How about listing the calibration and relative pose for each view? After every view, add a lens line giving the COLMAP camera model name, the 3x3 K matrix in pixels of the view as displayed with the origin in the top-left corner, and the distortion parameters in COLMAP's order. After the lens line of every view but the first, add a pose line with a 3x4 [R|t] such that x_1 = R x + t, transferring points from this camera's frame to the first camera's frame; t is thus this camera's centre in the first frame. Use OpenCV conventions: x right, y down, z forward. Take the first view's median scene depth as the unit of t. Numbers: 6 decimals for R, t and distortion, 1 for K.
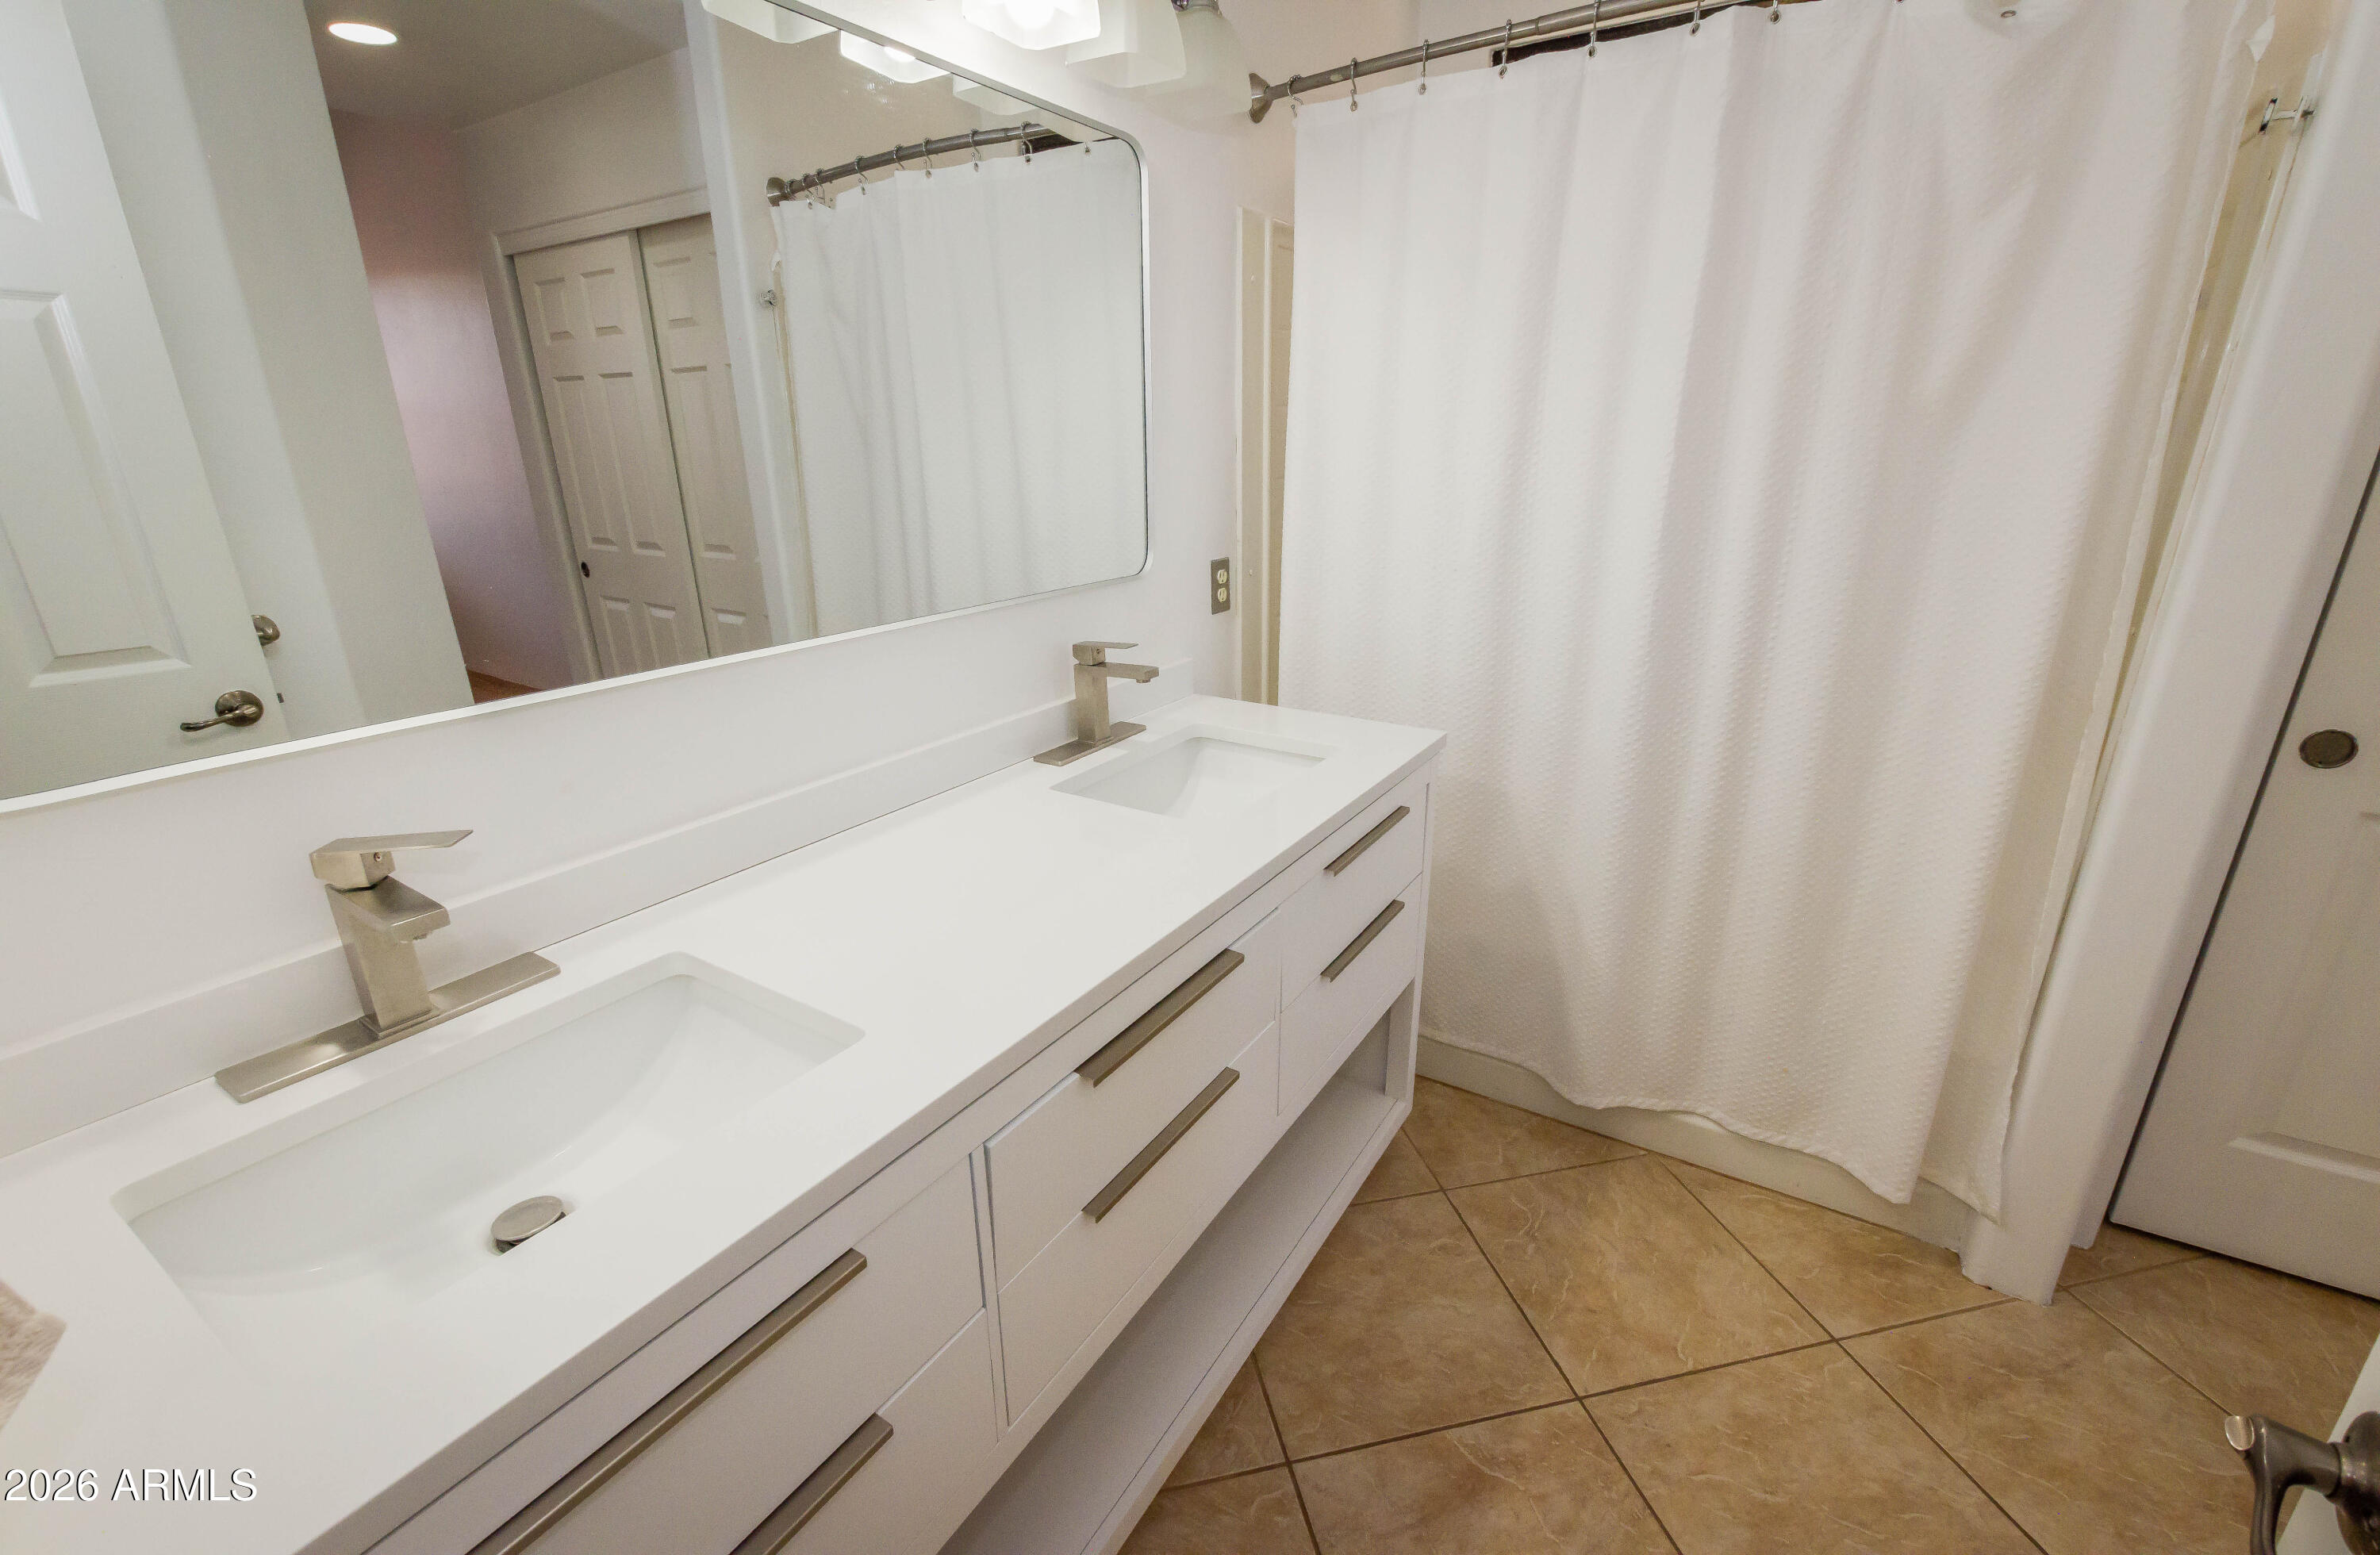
lens RADIAL K [[1008.3, 0, 1193.0], [0, 1008.3, 778.9], [0, 0, 1]] dist [0.001632, -0.000664]
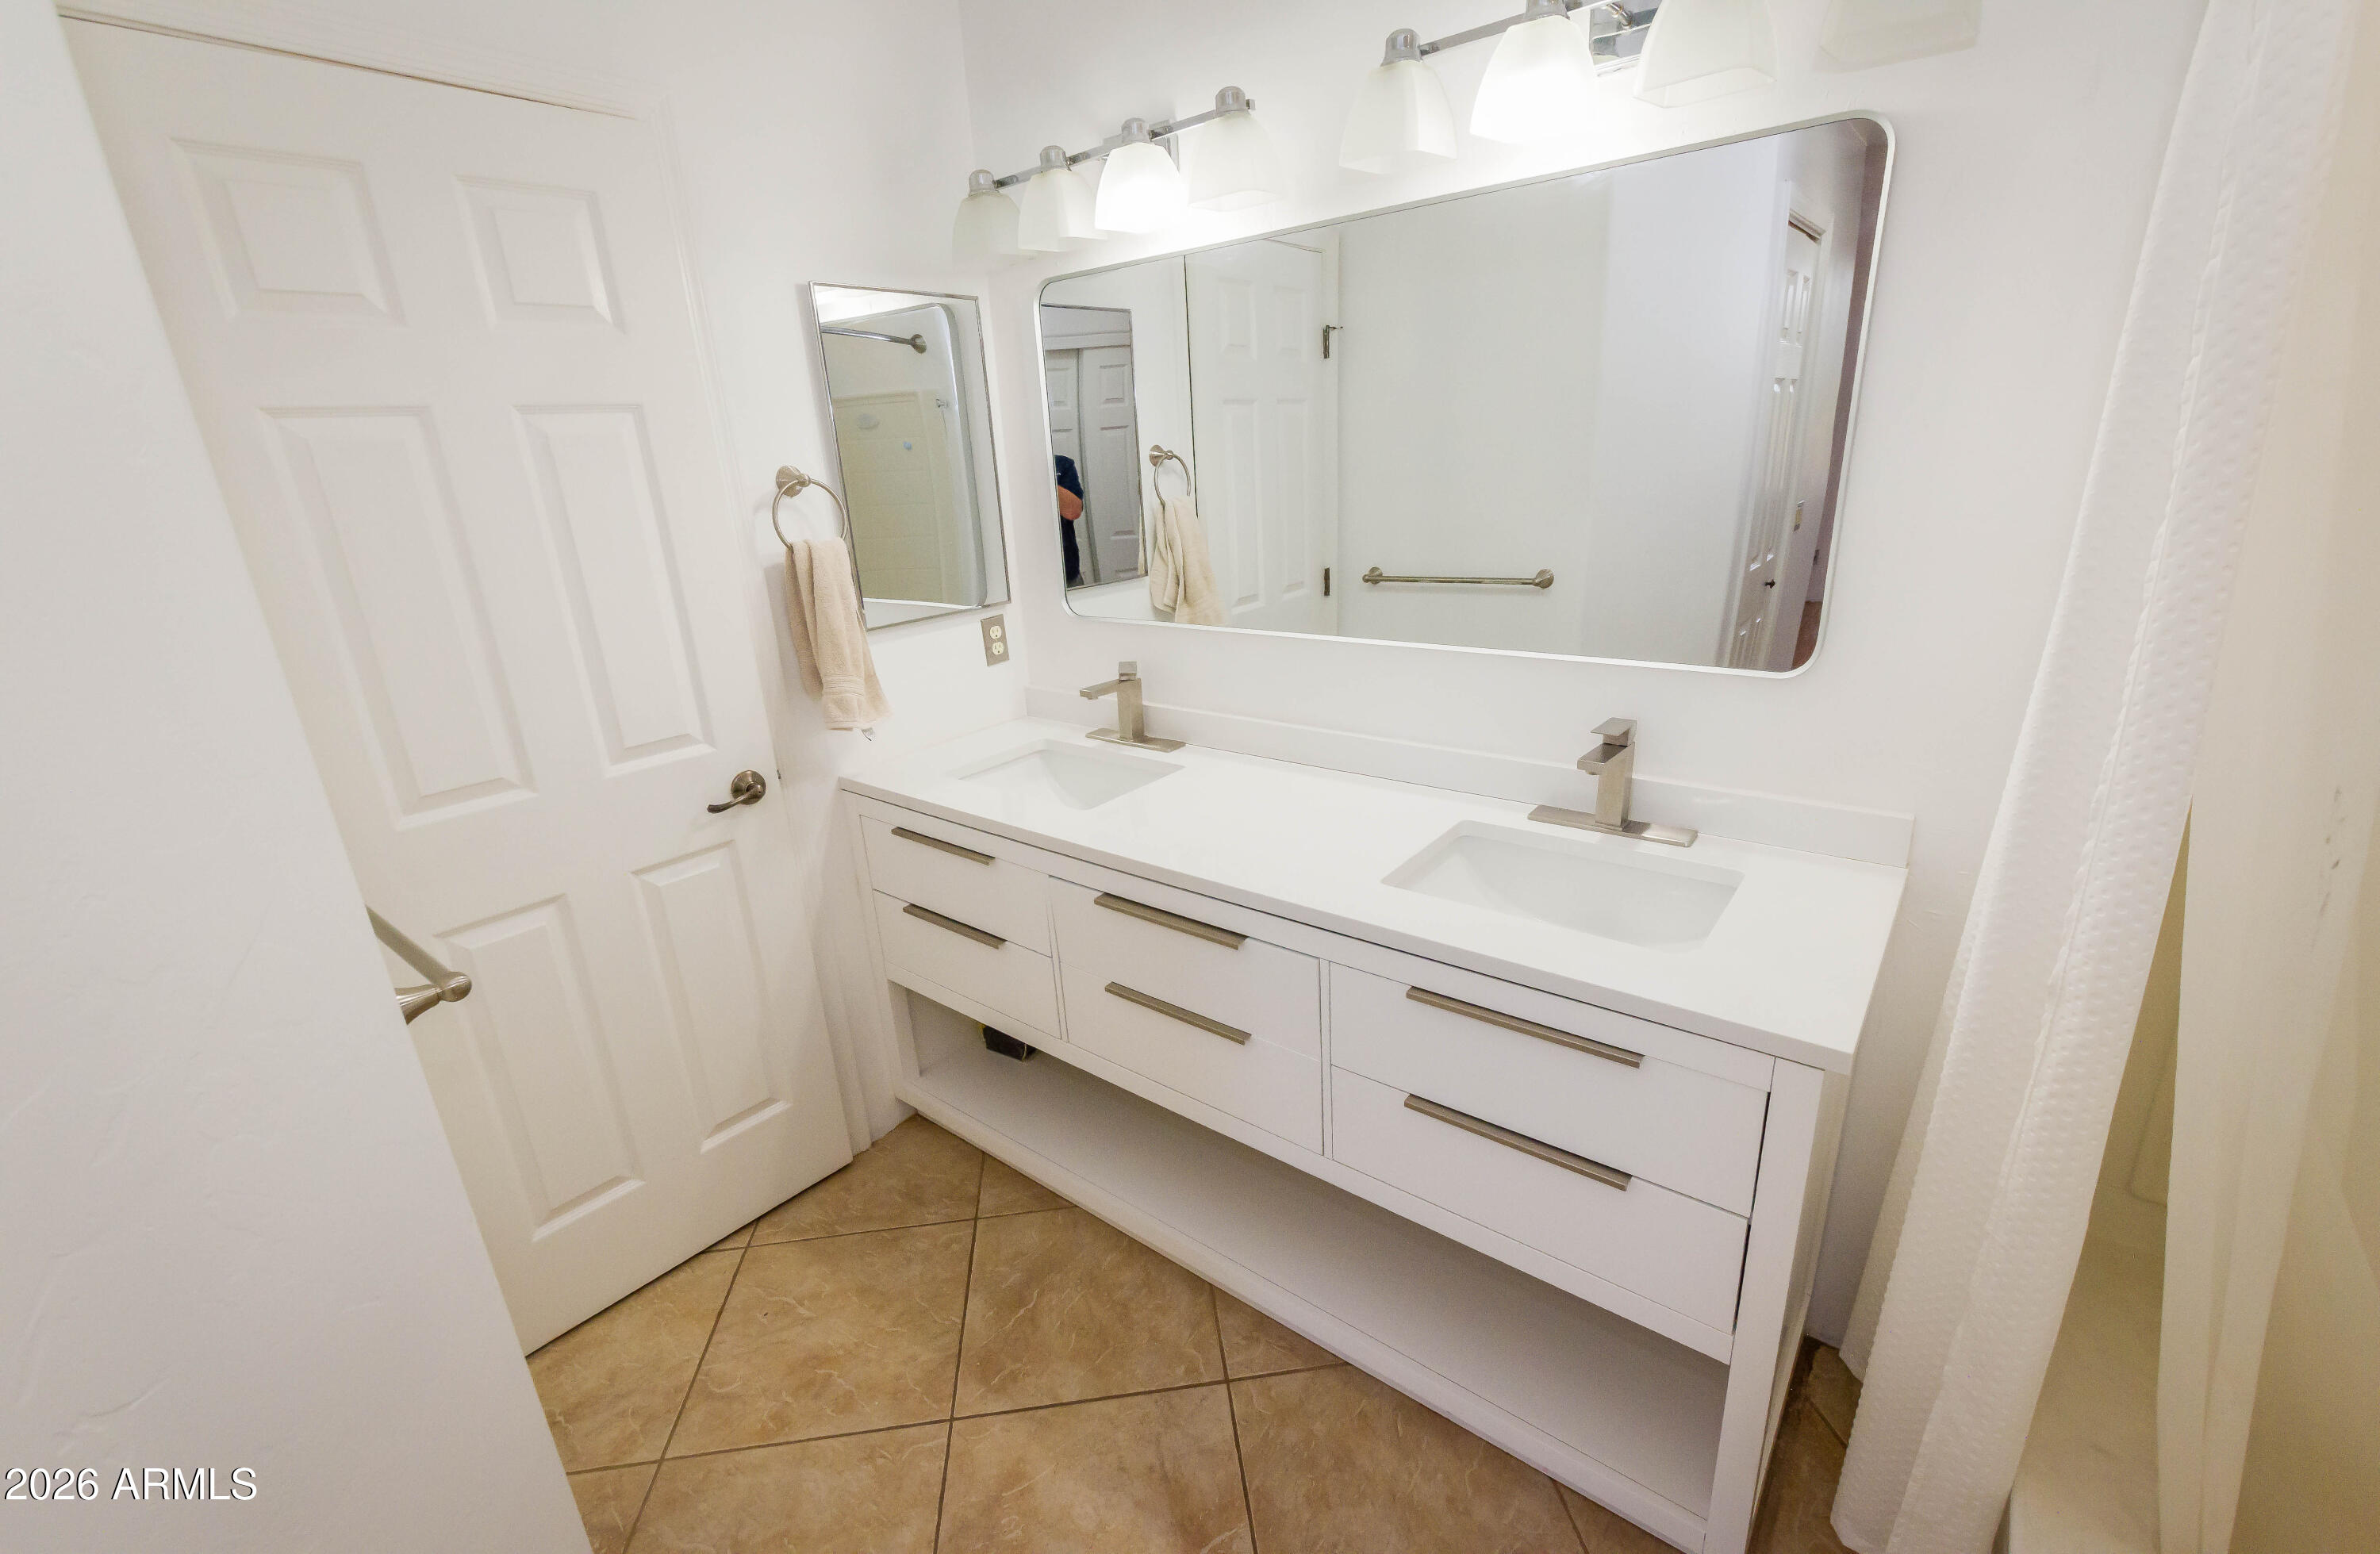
lens RADIAL K [[1008.3, 0, 1192.5], [0, 1008.3, 784.2], [0, 0, 1]] dist [0.001632, -0.000664]
pose [[-0.106213, 0.331316, -0.937523, 0.952801], [-0.267237, 0.898655, 0.347856, -0.345544], [0.957759, 0.287488, -0.006909, 0.746232]]
